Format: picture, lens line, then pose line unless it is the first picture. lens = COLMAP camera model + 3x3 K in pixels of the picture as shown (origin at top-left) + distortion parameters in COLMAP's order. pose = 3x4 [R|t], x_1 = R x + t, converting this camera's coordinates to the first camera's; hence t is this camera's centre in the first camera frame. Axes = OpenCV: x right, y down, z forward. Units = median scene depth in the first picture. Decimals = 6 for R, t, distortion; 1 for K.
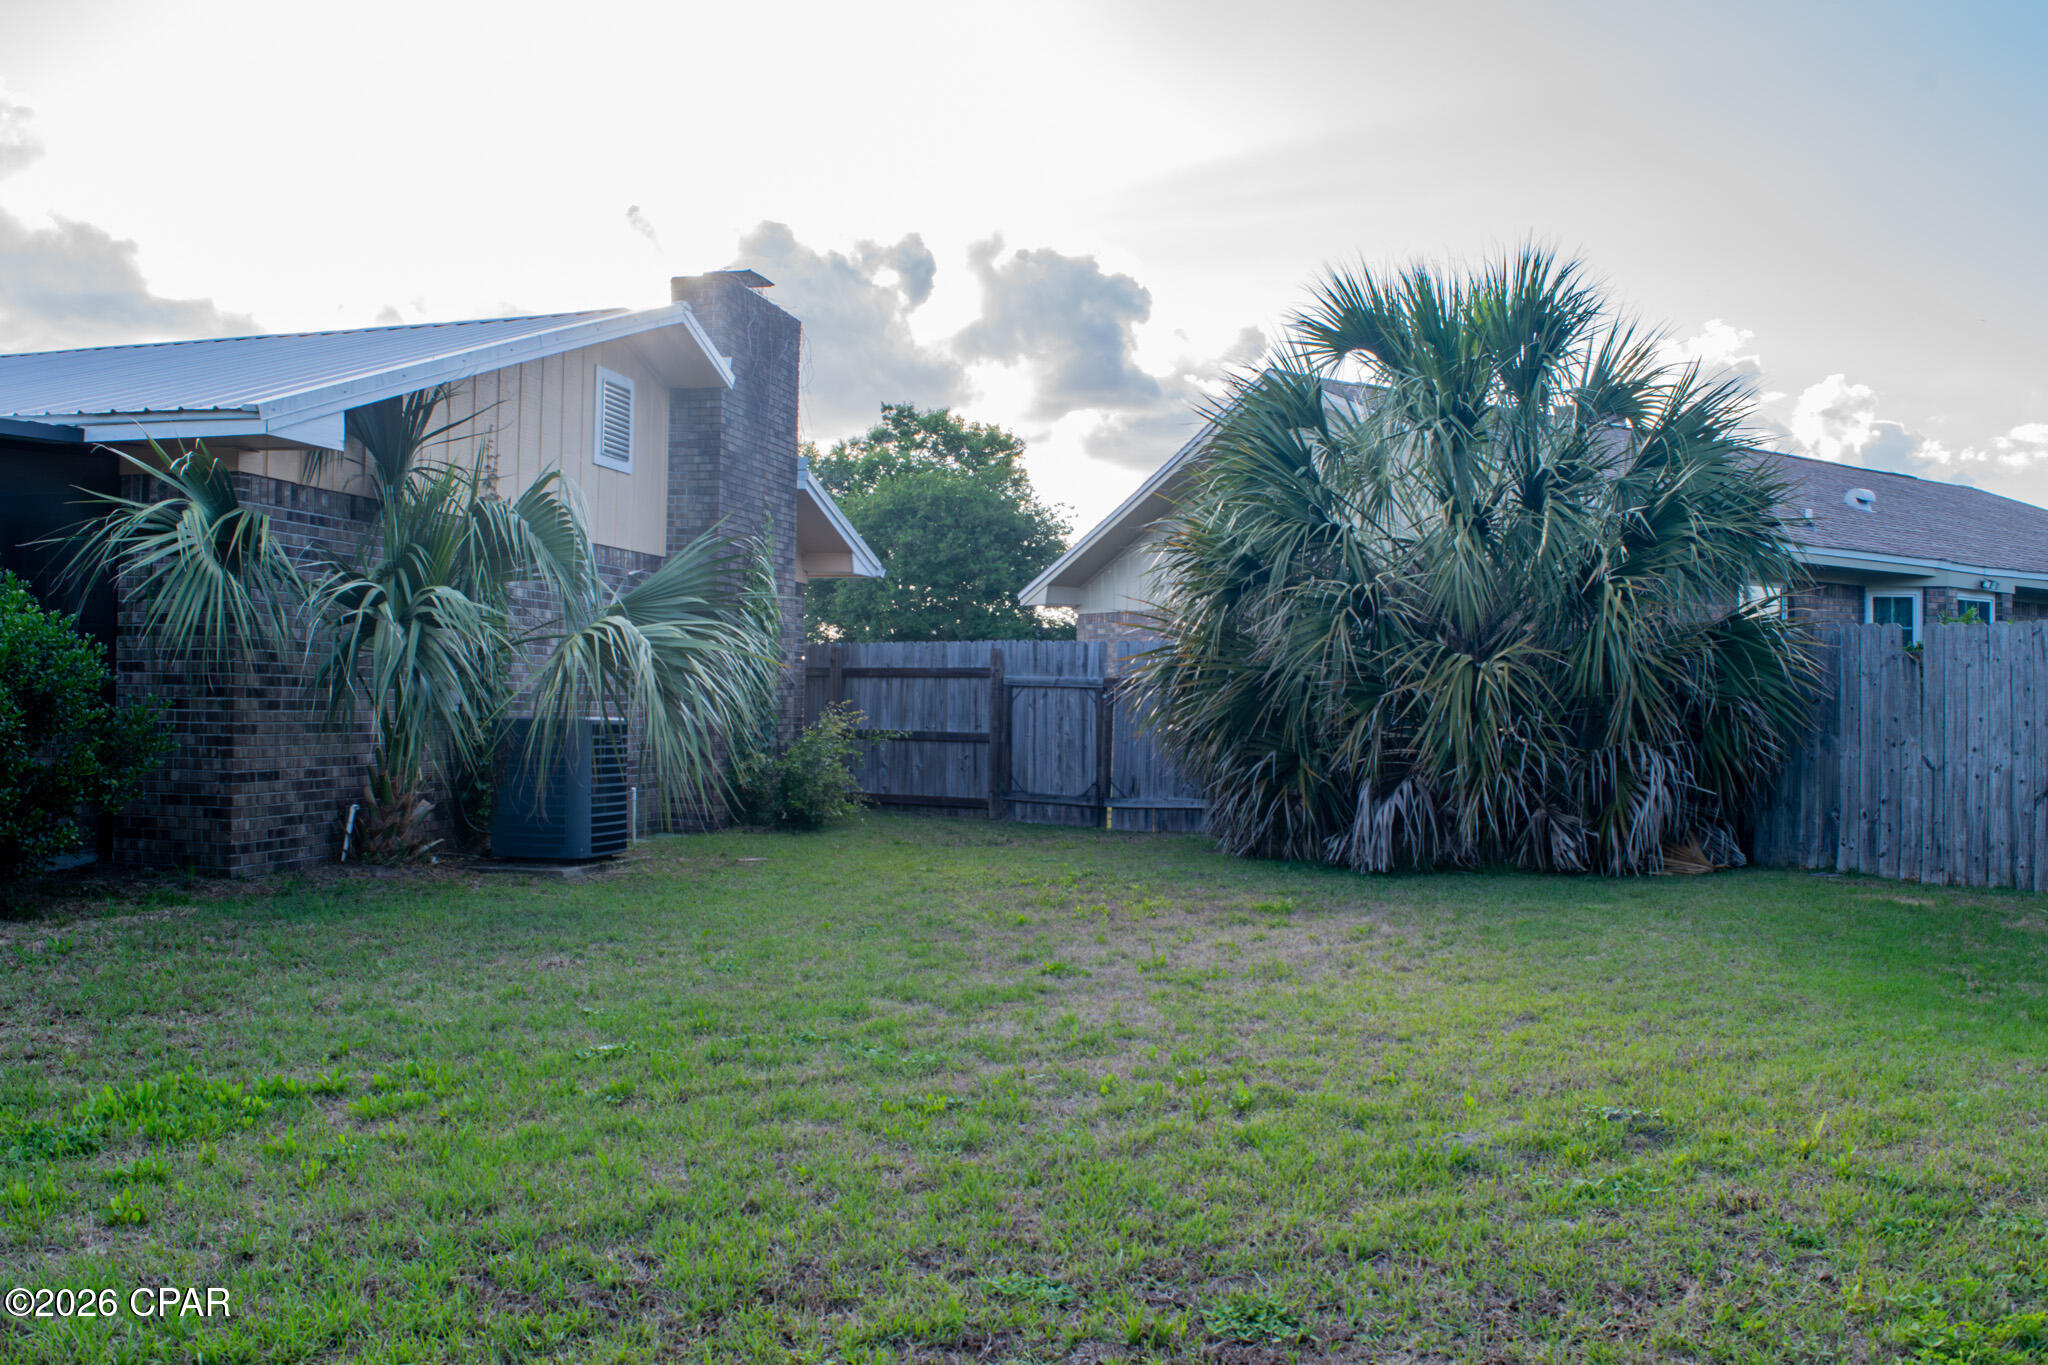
lens RADIAL K [[1690.1, 0, 1027.3], [0, 1690.1, 668.6], [0, 0, 1]] dist [0.001977, -0.006899]
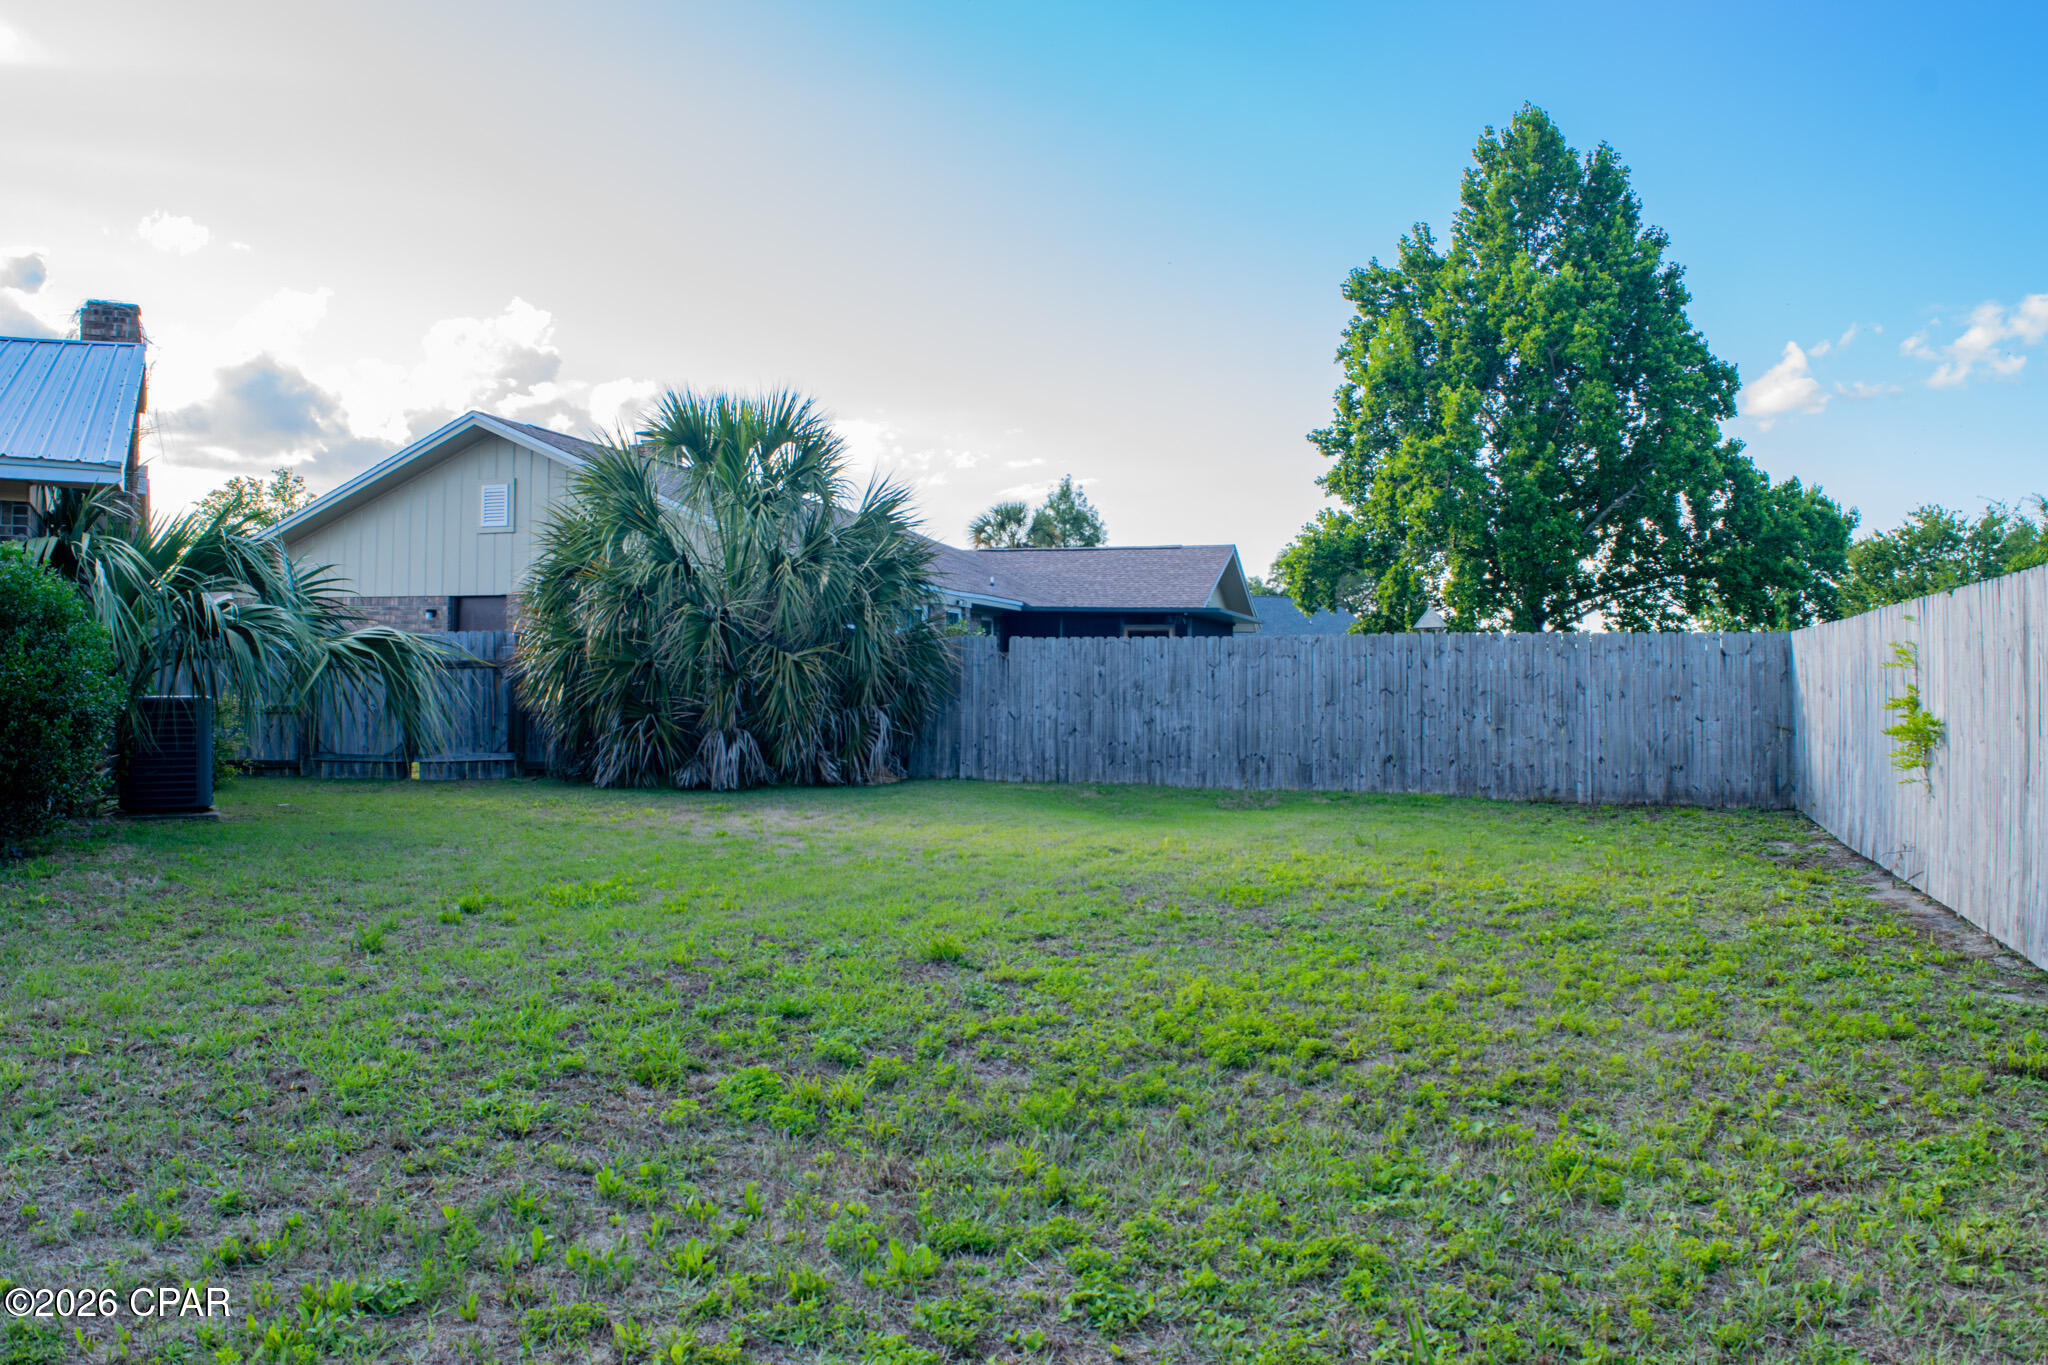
lens RADIAL K [[1690.1, 0, 1022.2], [0, 1690.1, 686.5], [0, 0, 1]] dist [0.001977, -0.006899]
pose [[0.786781, -0.004237, 0.617218, -0.536333], [-0.013498, 0.999619, 0.024067, -0.016788], [-0.617085, -0.027266, 0.786424, -0.395472]]
